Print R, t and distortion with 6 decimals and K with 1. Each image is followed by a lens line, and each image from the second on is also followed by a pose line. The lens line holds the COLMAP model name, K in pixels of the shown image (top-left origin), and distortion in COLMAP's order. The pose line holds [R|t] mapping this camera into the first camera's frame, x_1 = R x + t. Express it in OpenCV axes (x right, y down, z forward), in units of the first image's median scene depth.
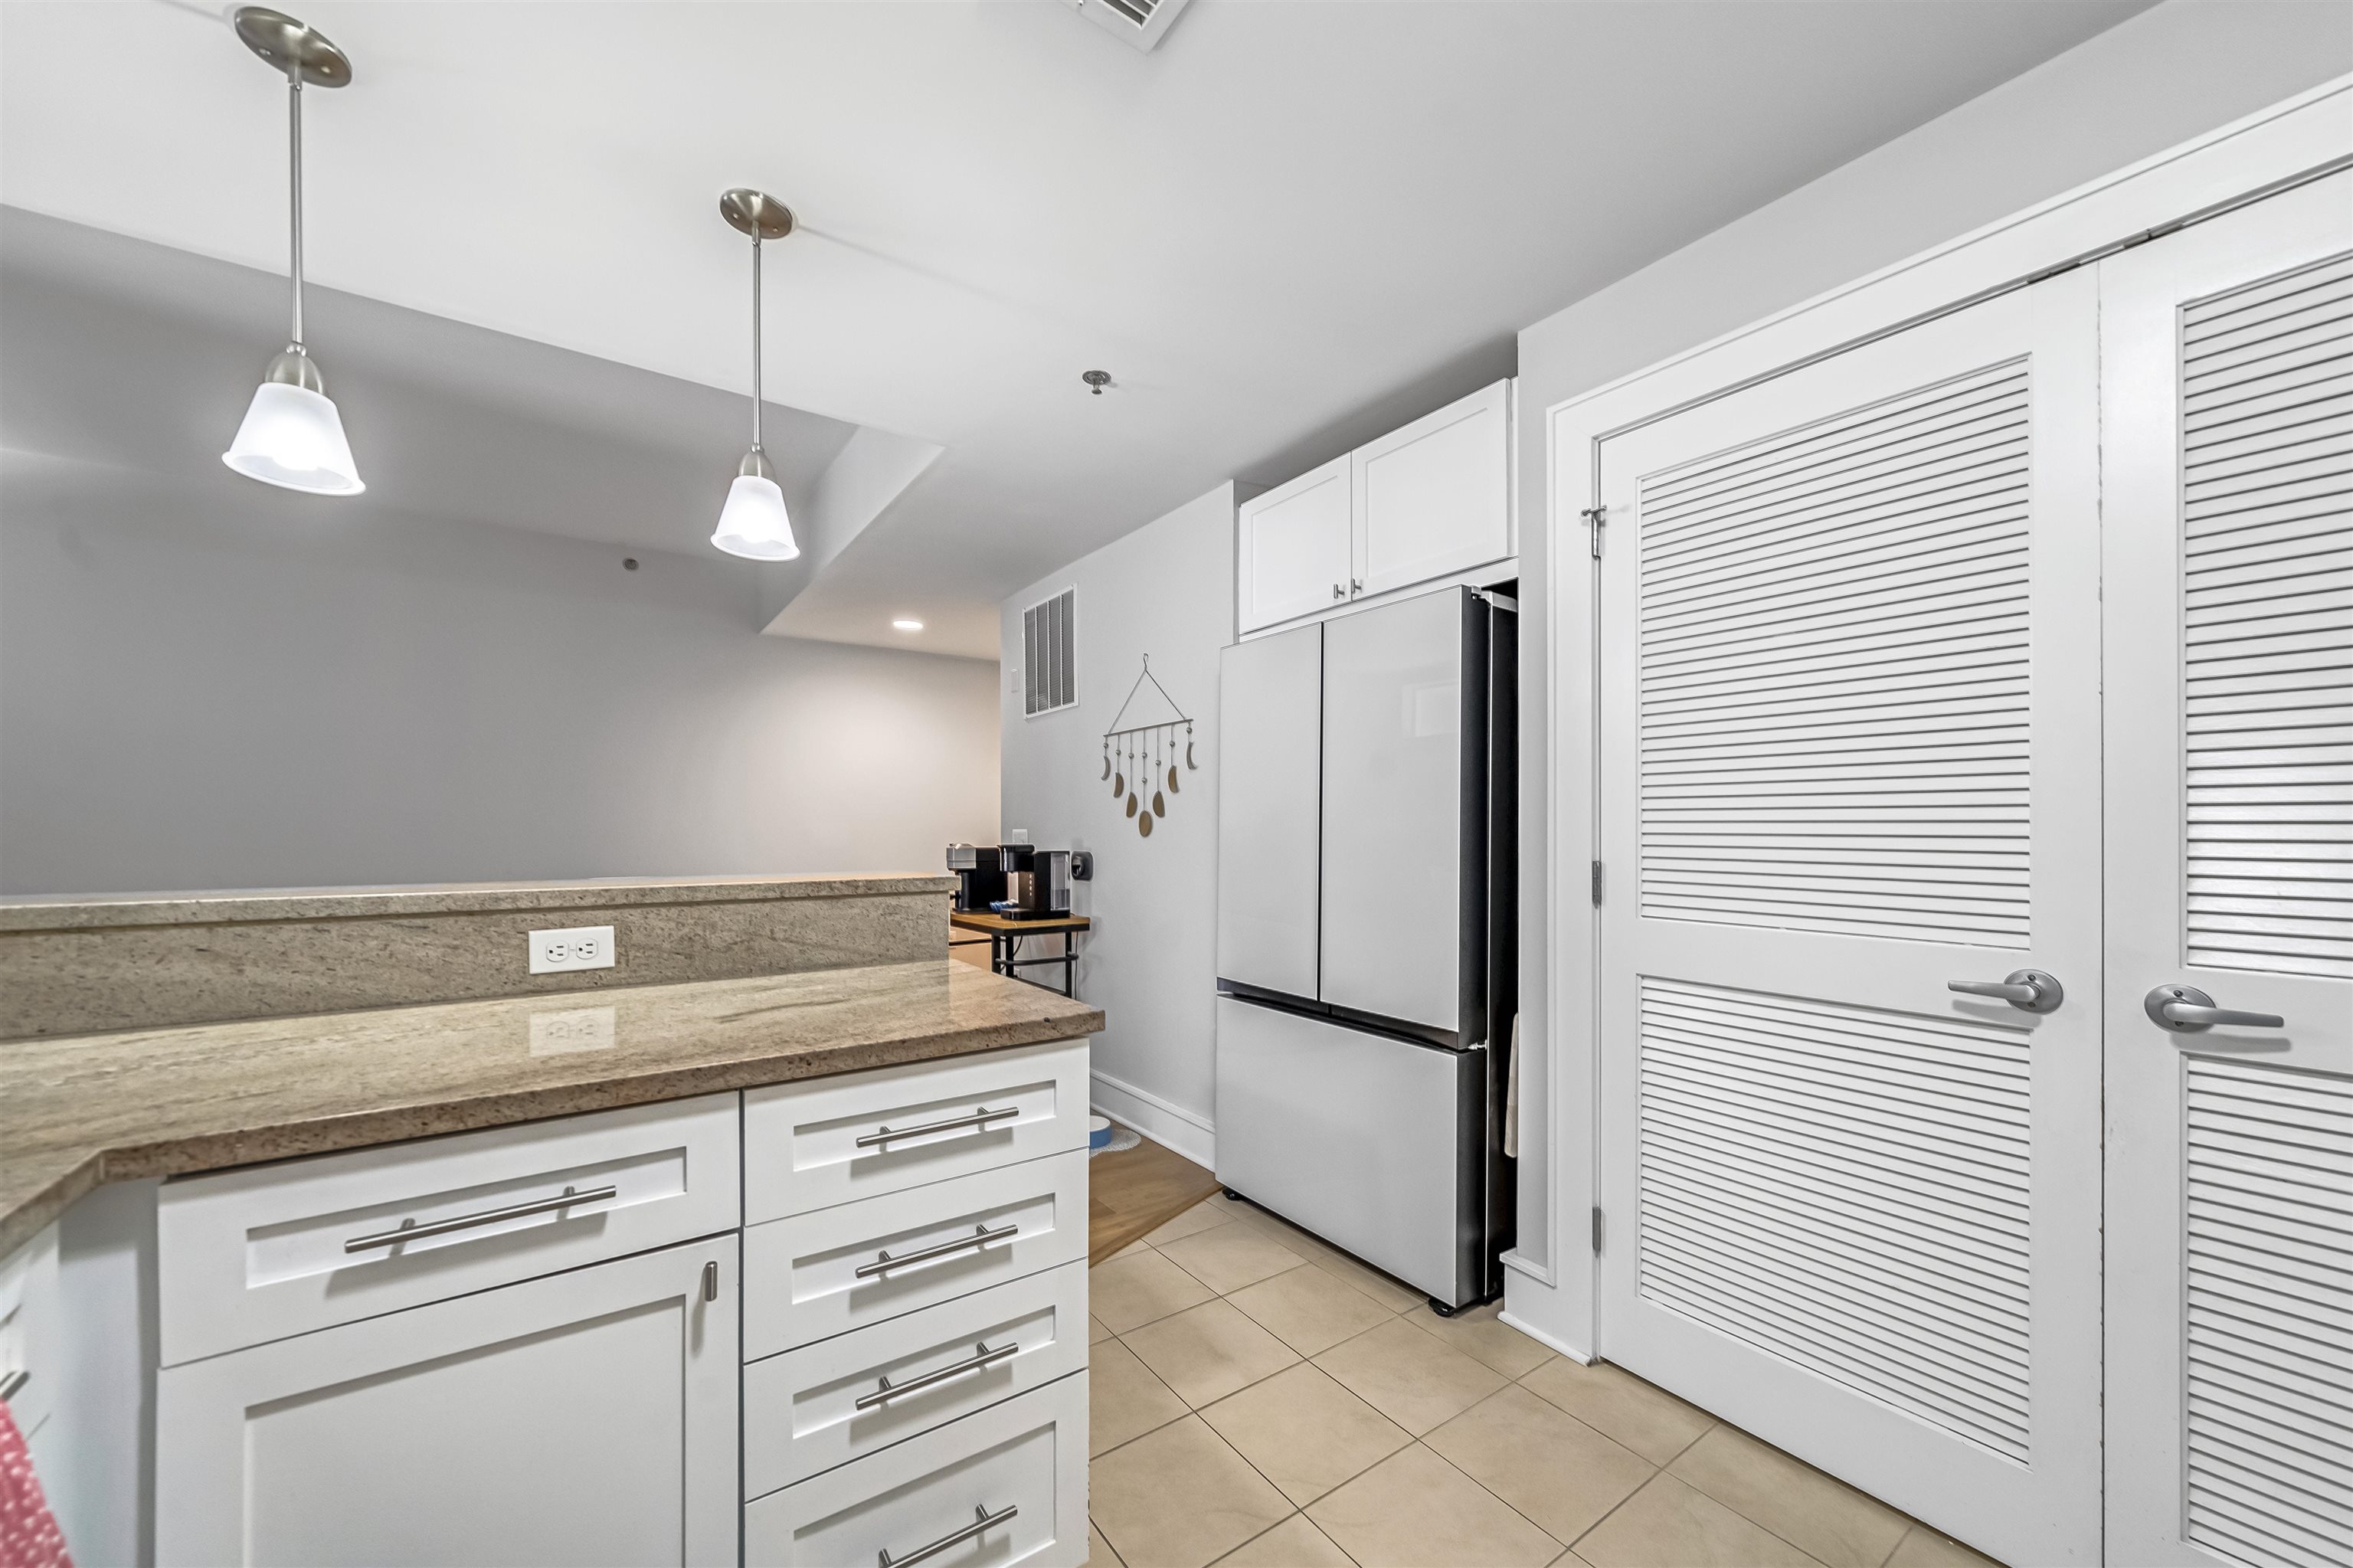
lens RADIAL K [[849.2, 0, 1172.6], [0, 849.2, 828.2], [0, 0, 1]] dist [-0.001878, 0.000115]
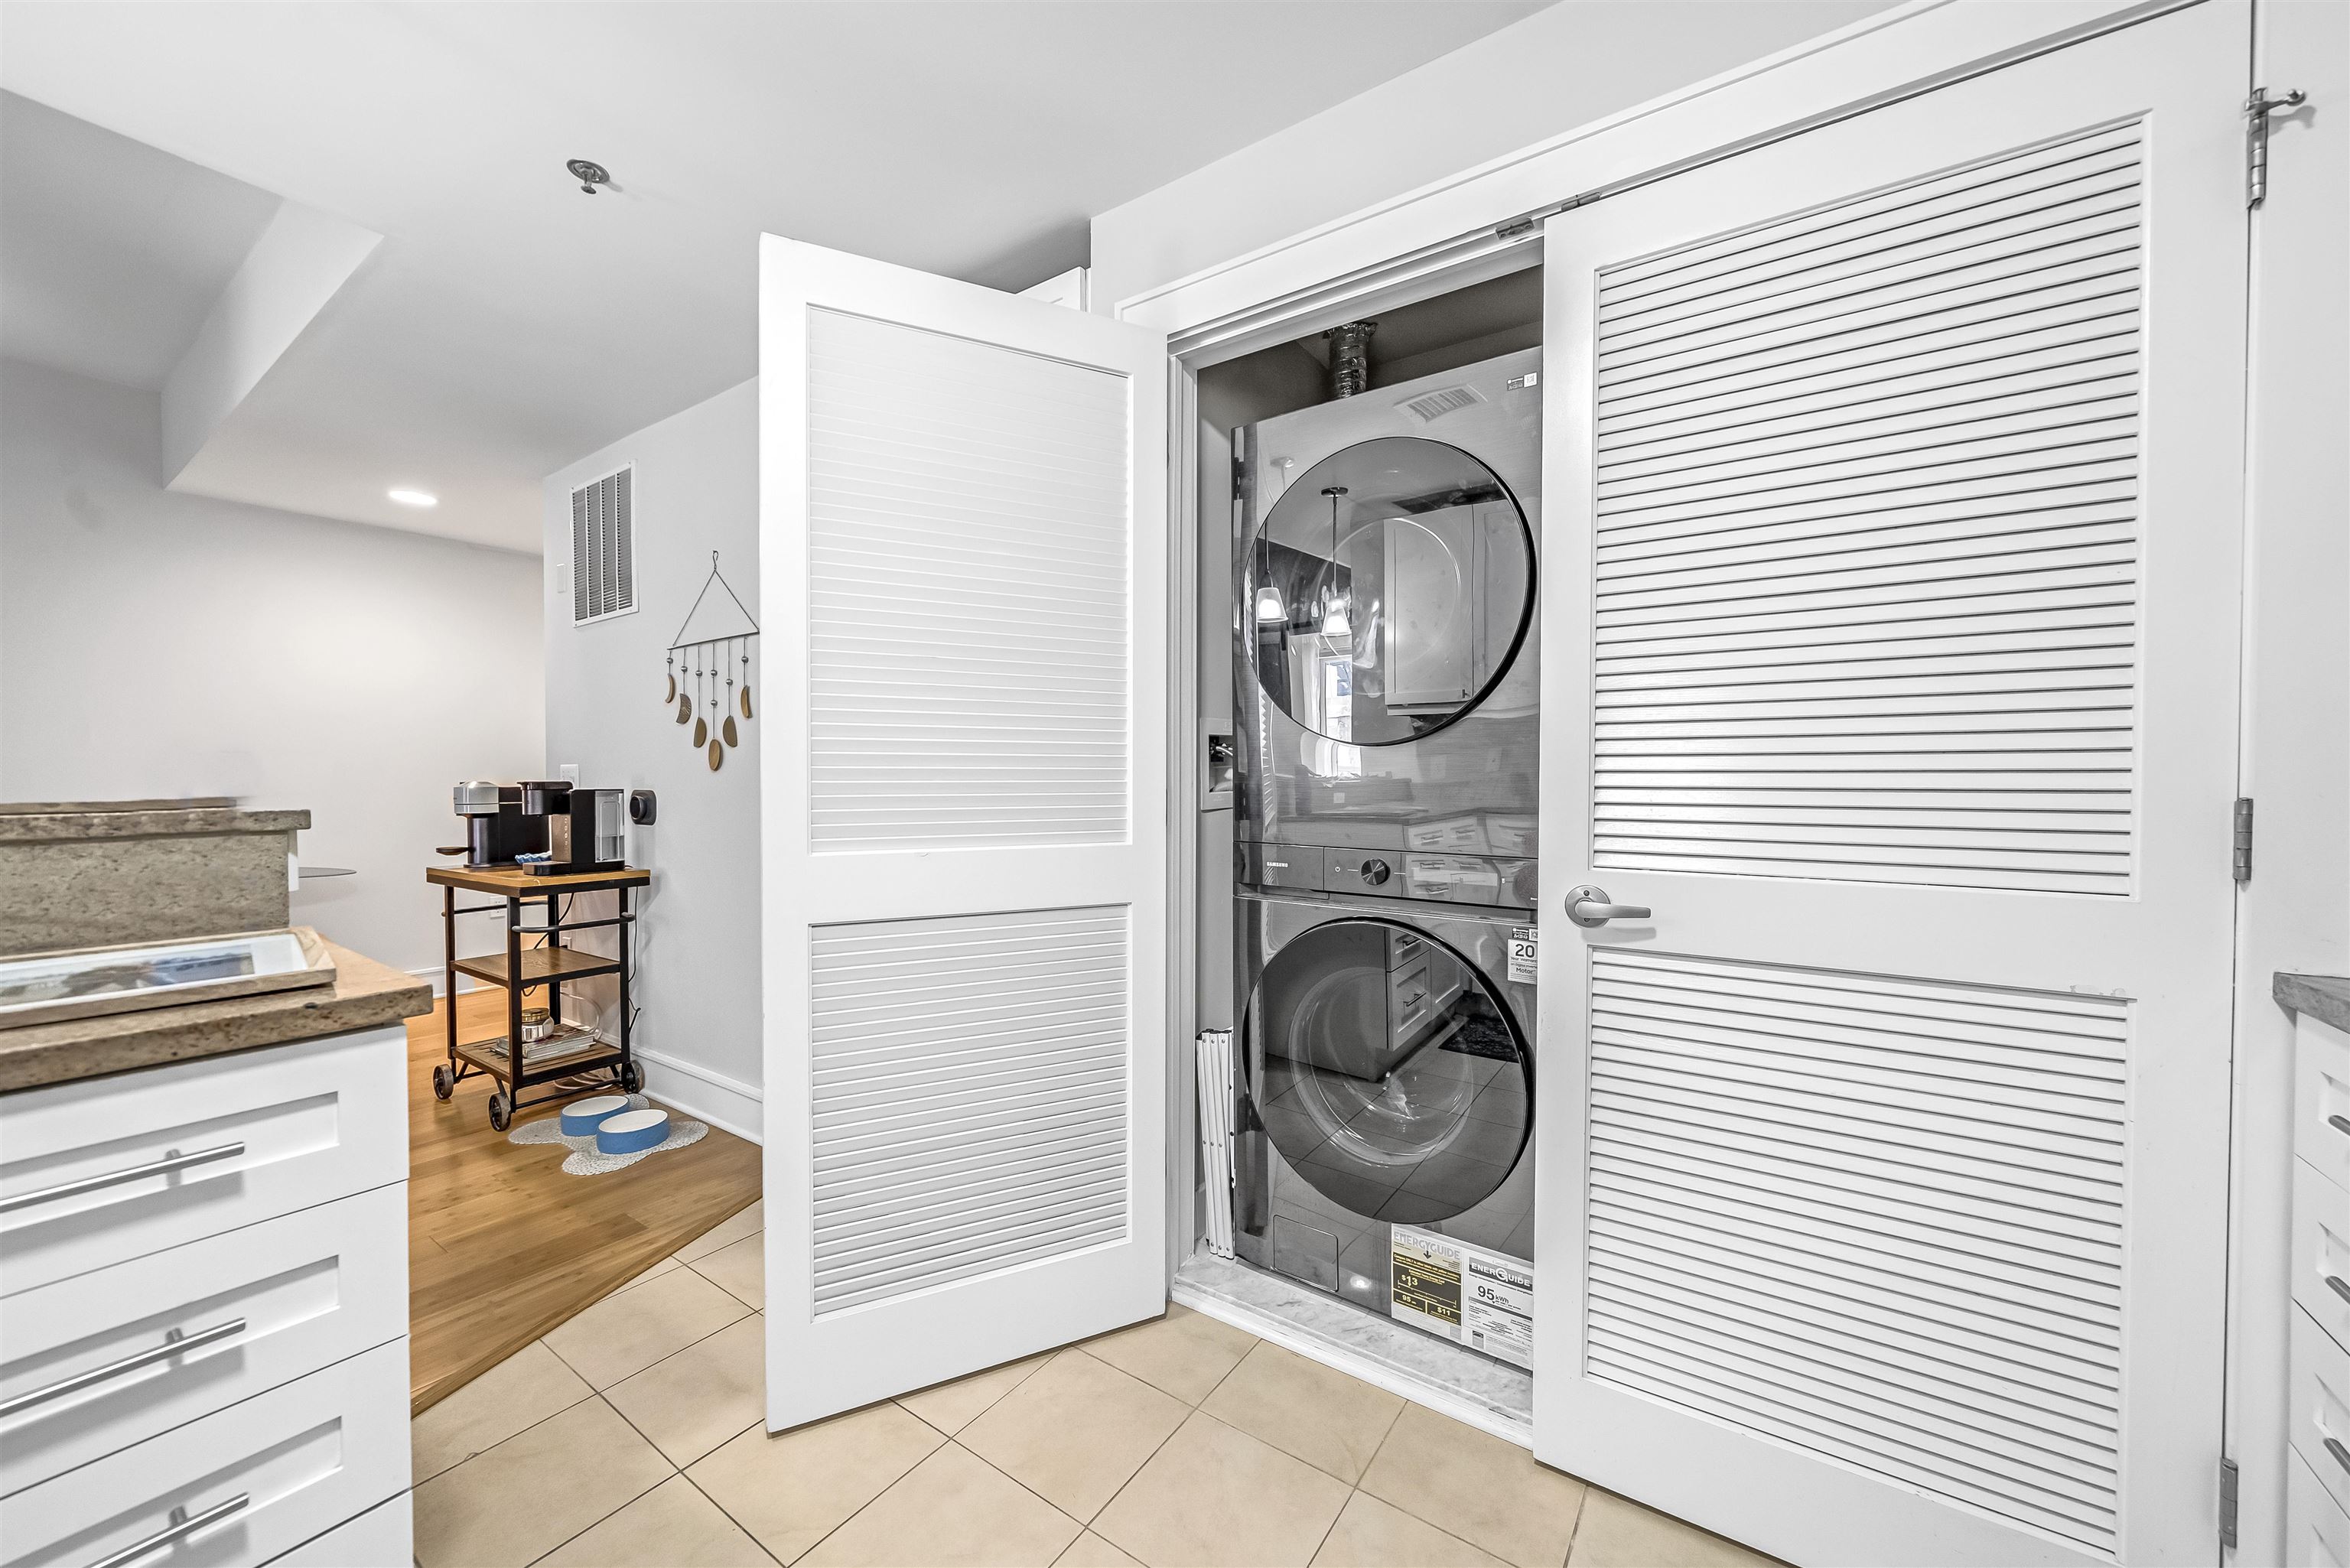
lens RADIAL K [[860.5, 0, 1178.6], [0, 860.5, 793.3], [0, 0, 1]] dist [0.000559, 0.000070]
pose [[0.937859, -0.003239, 0.347001, 0.103683], [-0.003361, 0.999825, 0.018417, 0.016018], [-0.347000, -0.018439, 0.937684, 0.045694]]
